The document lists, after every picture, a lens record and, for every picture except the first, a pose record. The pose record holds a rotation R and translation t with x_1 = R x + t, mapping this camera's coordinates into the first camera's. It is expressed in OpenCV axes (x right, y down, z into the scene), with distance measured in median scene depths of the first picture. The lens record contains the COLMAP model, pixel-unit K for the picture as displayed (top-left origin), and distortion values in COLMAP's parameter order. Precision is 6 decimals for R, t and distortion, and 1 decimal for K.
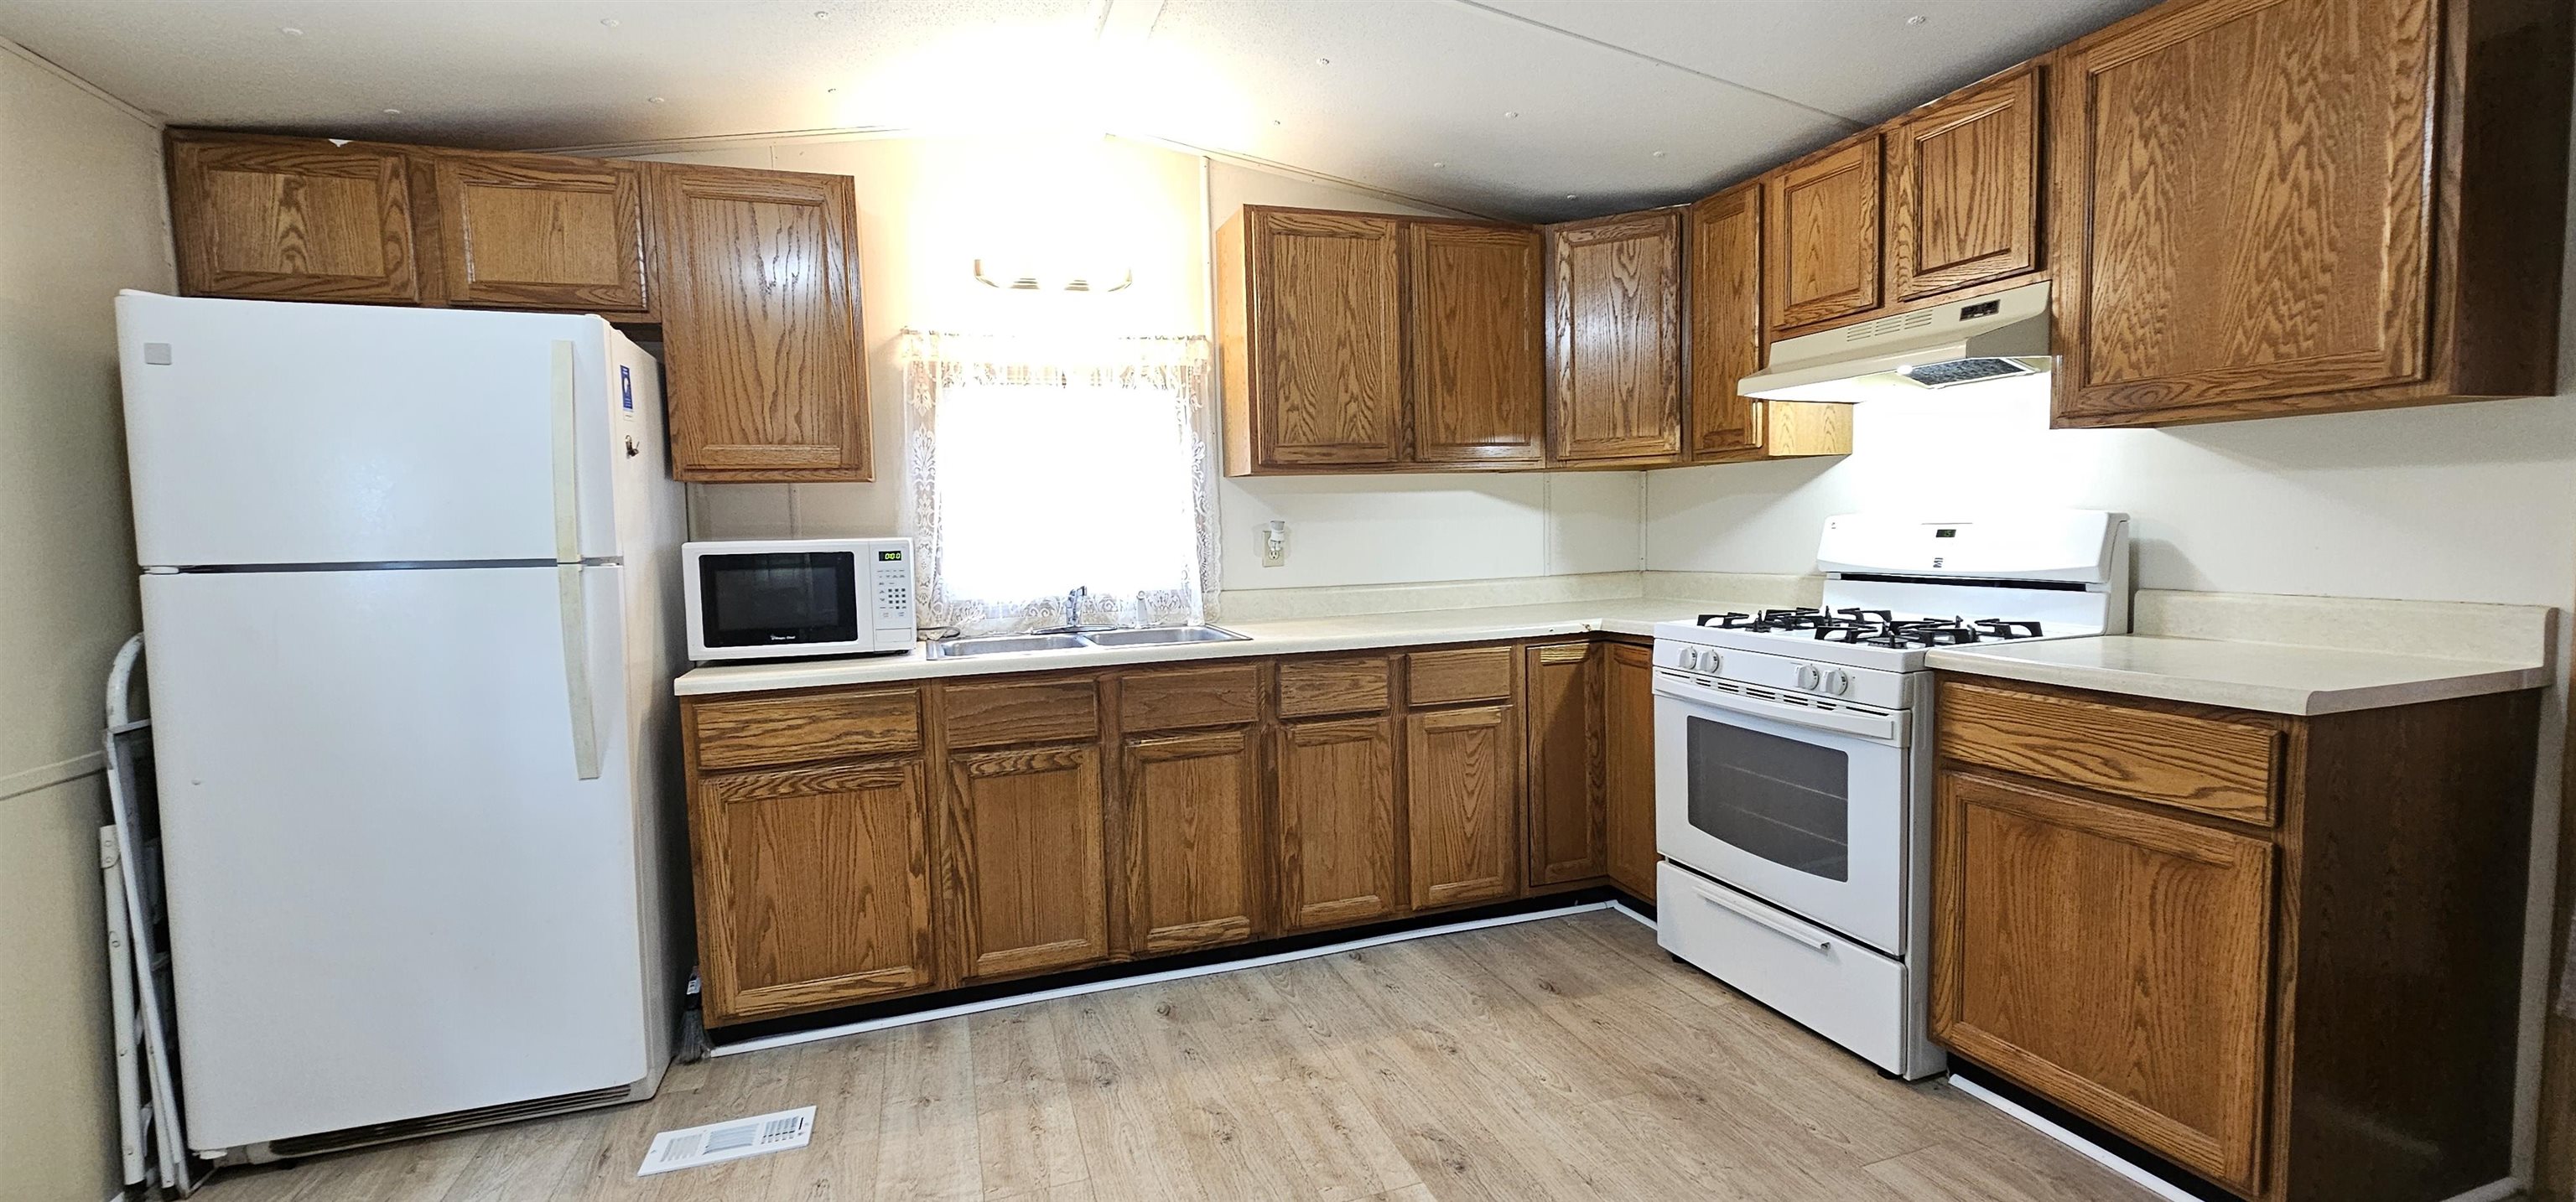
lens RADIAL K [[1012.3, 0, 1294.0], [0, 1012.3, 601.8], [0, 0, 1]] dist [0.000831, 0.000020]
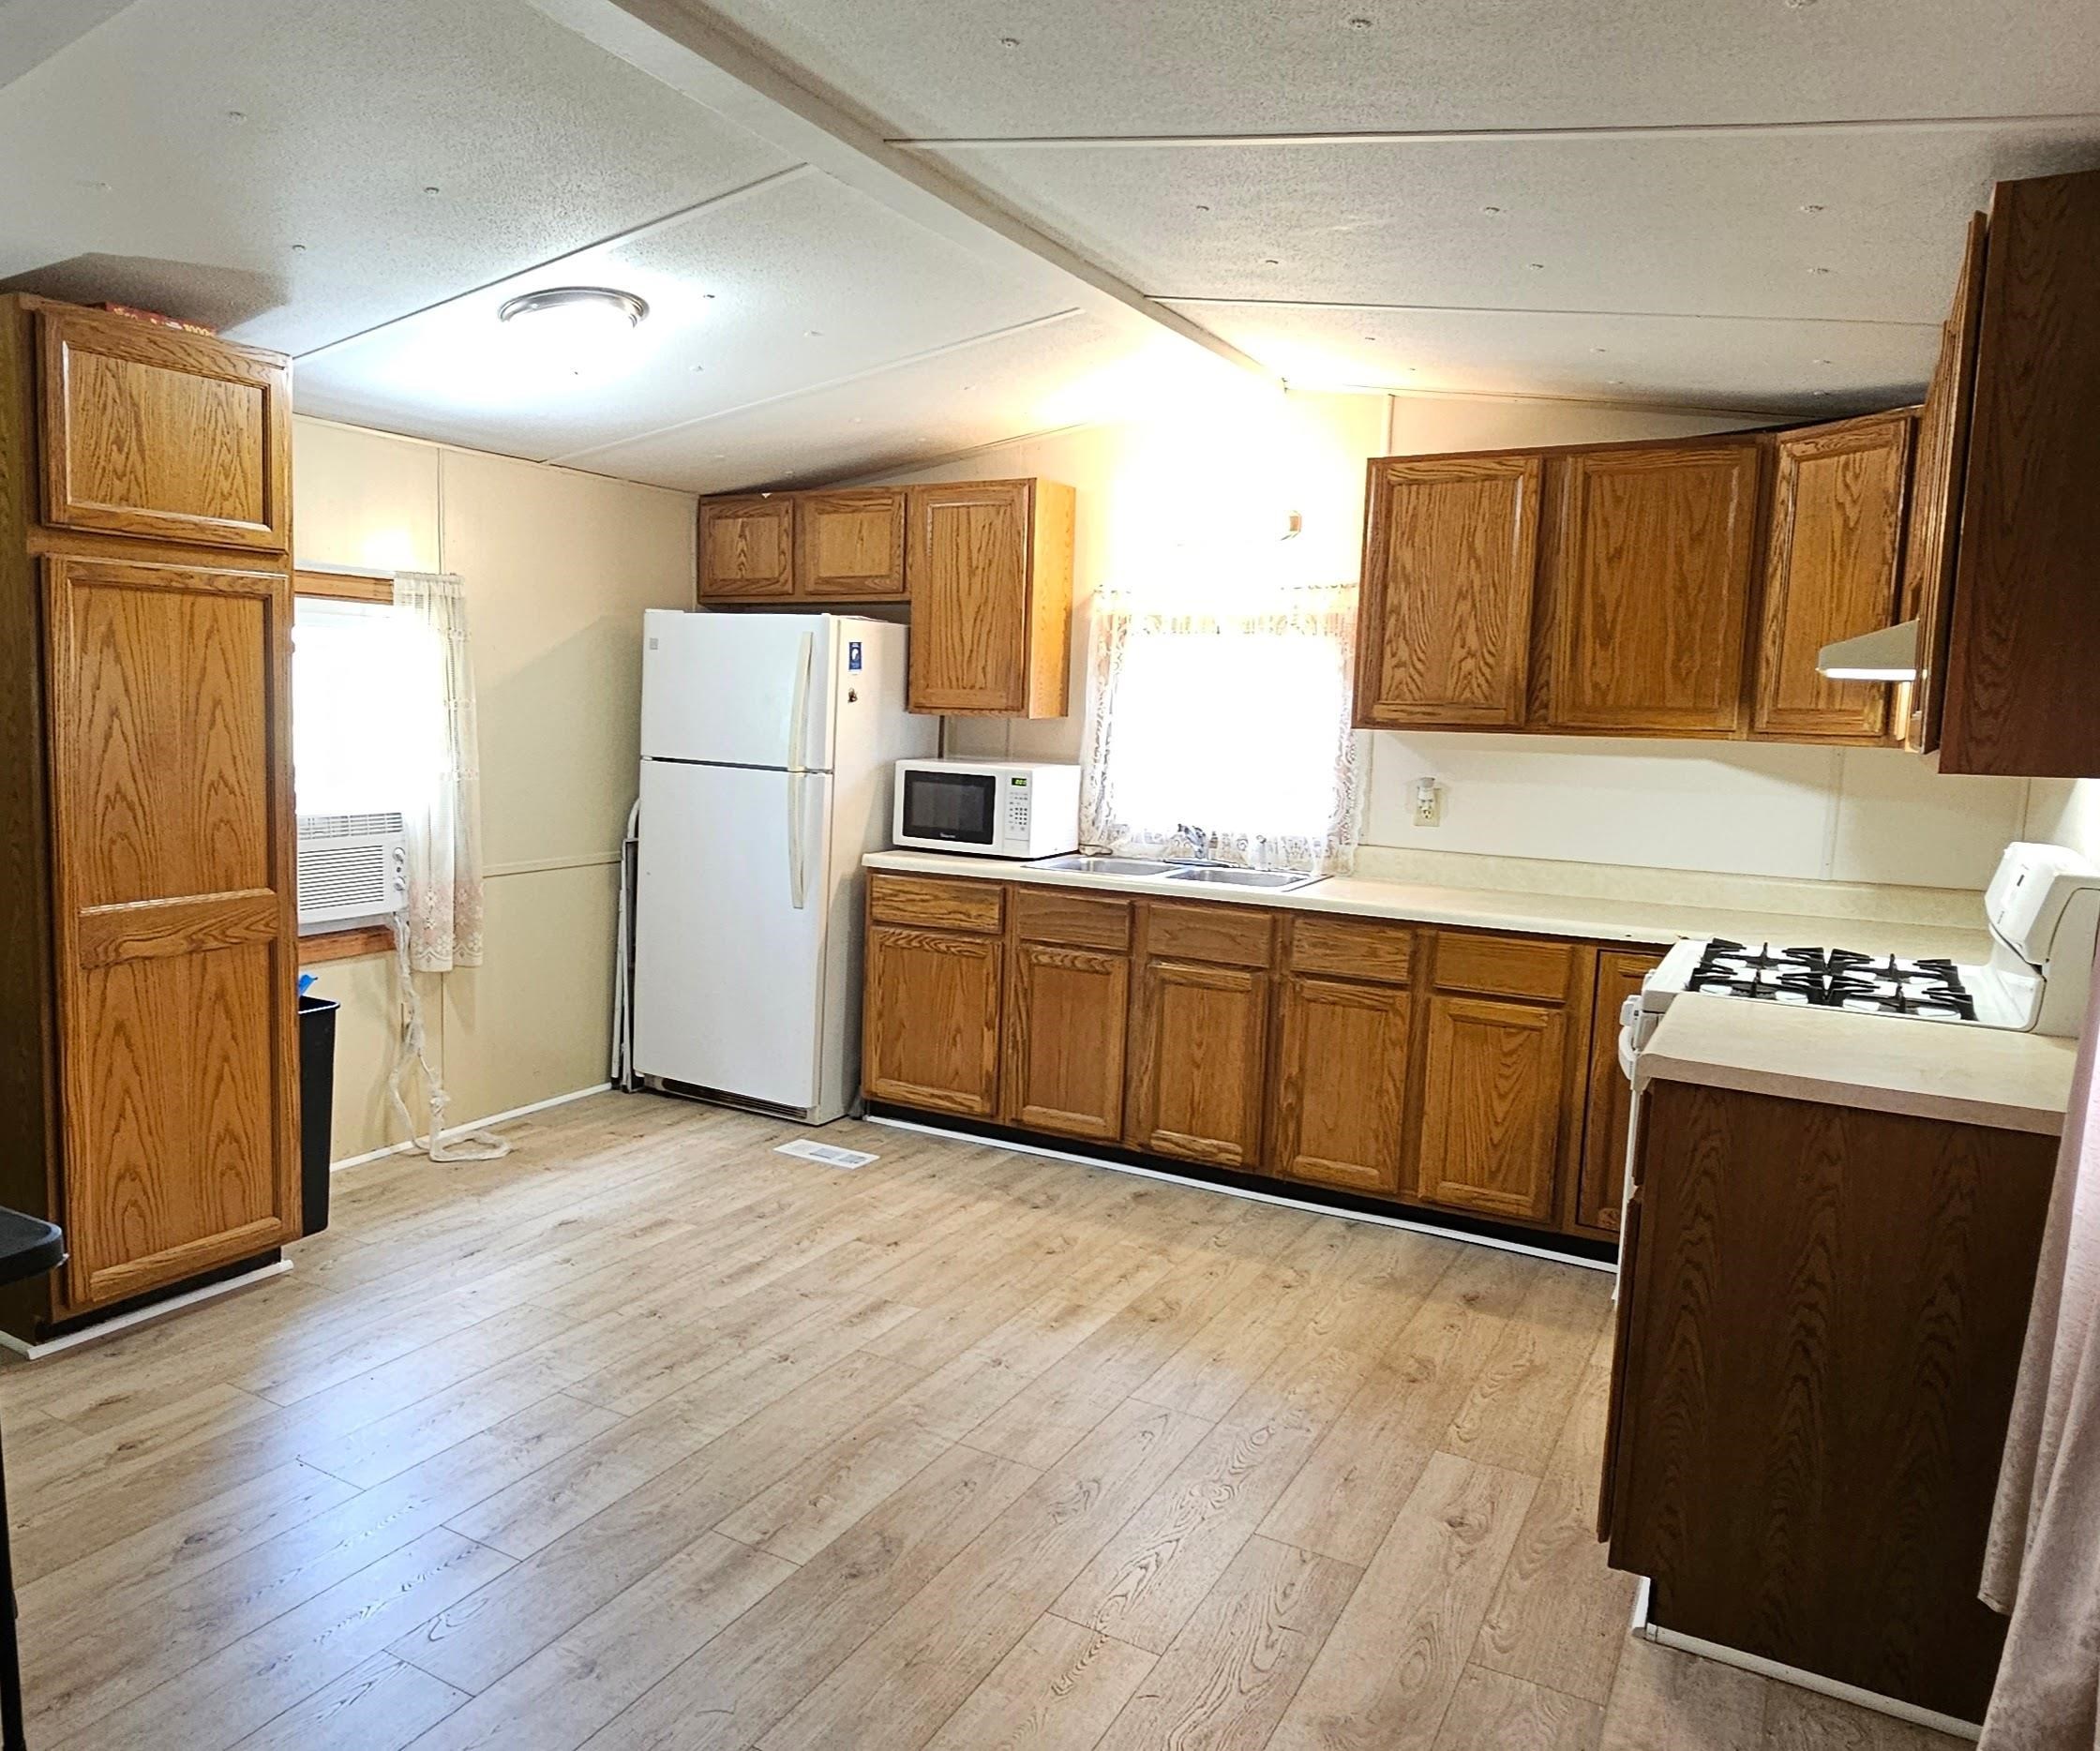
lens RADIAL K [[1598.5, 0, 1045.8], [0, 1598.5, 875.1], [0, 0, 1]] dist [0.009248, 0.005651]
pose [[0.682009, 0.134016, -0.718960, 1.057064], [-0.108183, 0.990739, 0.082054, -0.095826], [0.723298, 0.021818, 0.690191, -0.345479]]
